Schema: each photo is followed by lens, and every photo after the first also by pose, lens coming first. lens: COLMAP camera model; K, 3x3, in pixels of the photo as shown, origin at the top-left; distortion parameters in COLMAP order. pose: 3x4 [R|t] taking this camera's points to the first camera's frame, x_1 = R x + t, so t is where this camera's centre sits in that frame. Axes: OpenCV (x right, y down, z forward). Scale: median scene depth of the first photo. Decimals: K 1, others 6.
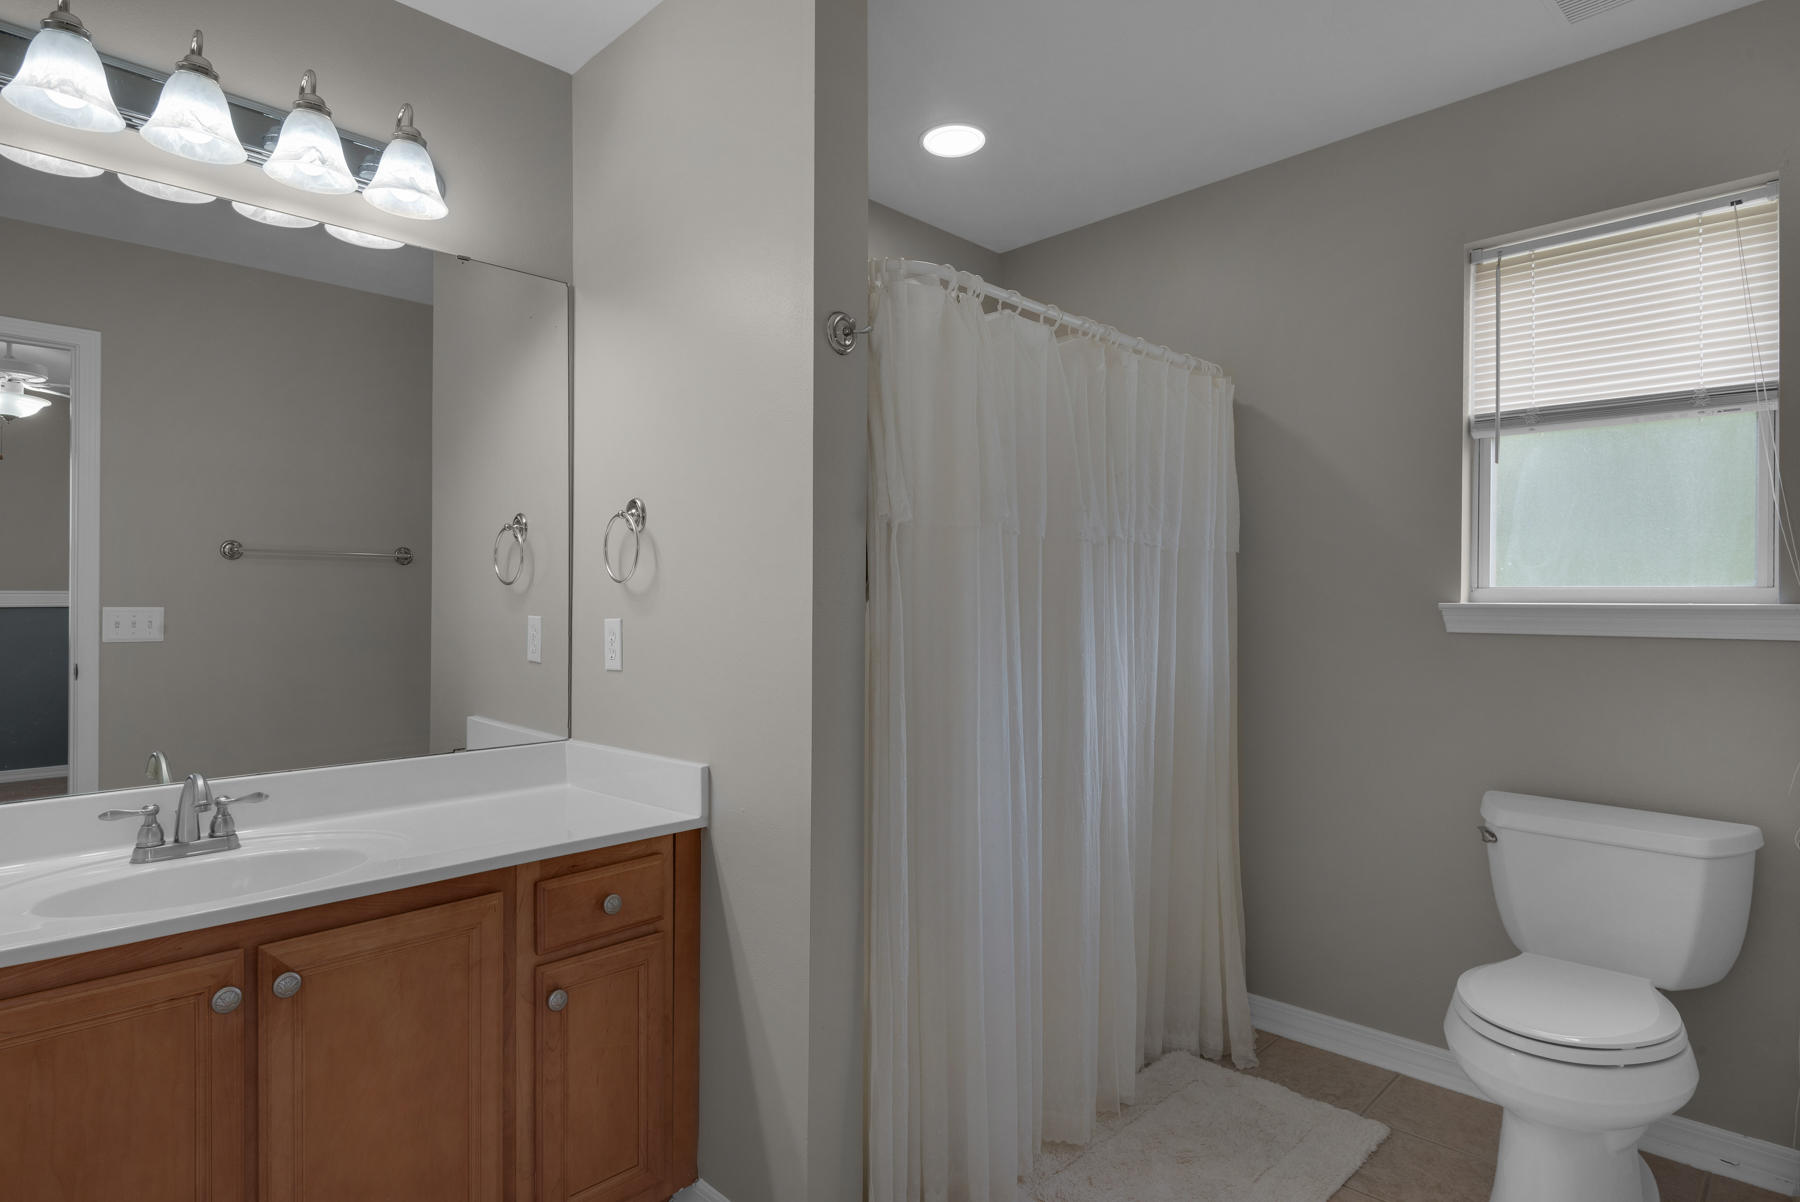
lens RADIAL K [[958.6, 0, 894.3], [0, 958.6, 602.2], [0, 0, 1]] dist [-0.000311, -0.000646]
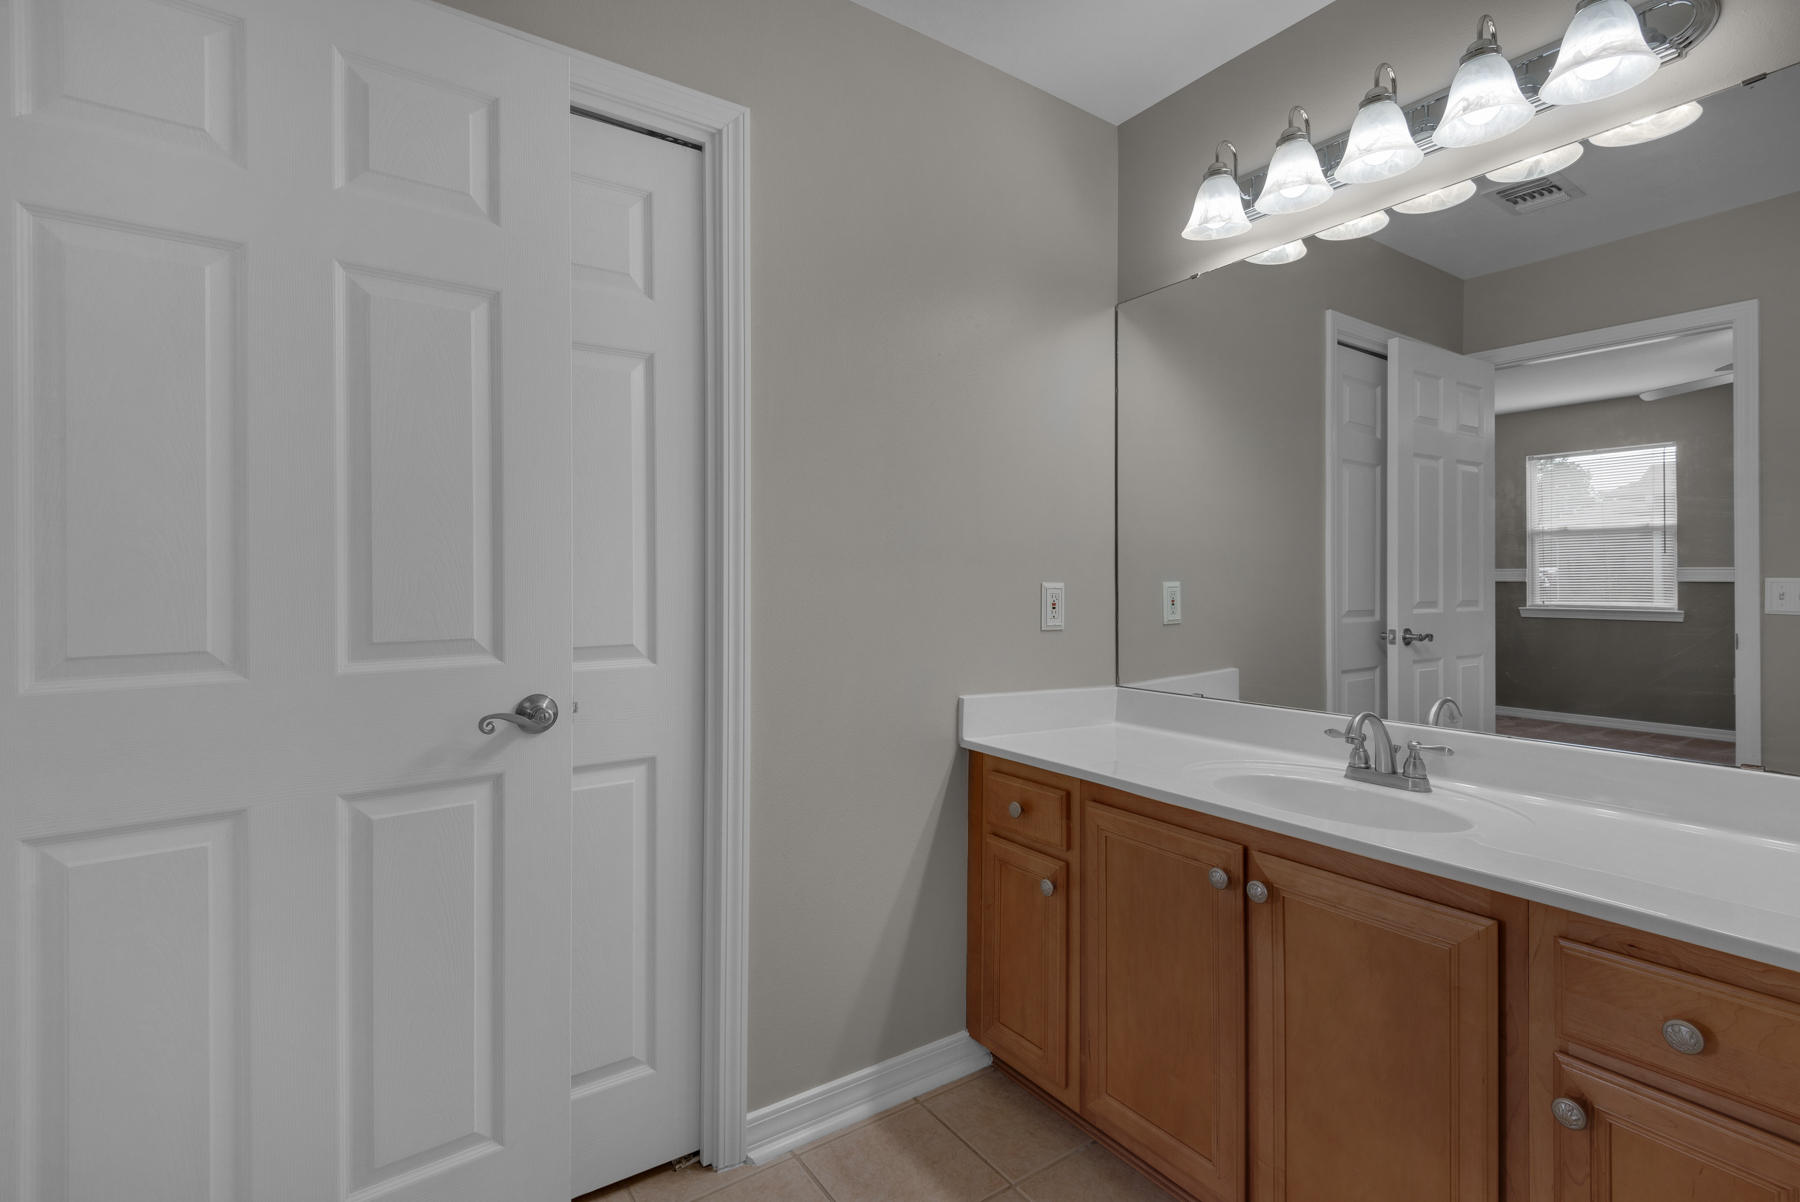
lens RADIAL K [[816.6, 0, 917.9], [0, 816.6, 577.4], [0, 0, 1]] dist [0.002624, -0.004690]
pose [[-0.185539, -0.005392, -0.982622, 0.303416], [-0.002091, 0.999985, -0.005093, 0.020310], [0.982635, 0.001109, -0.185547, 0.580809]]
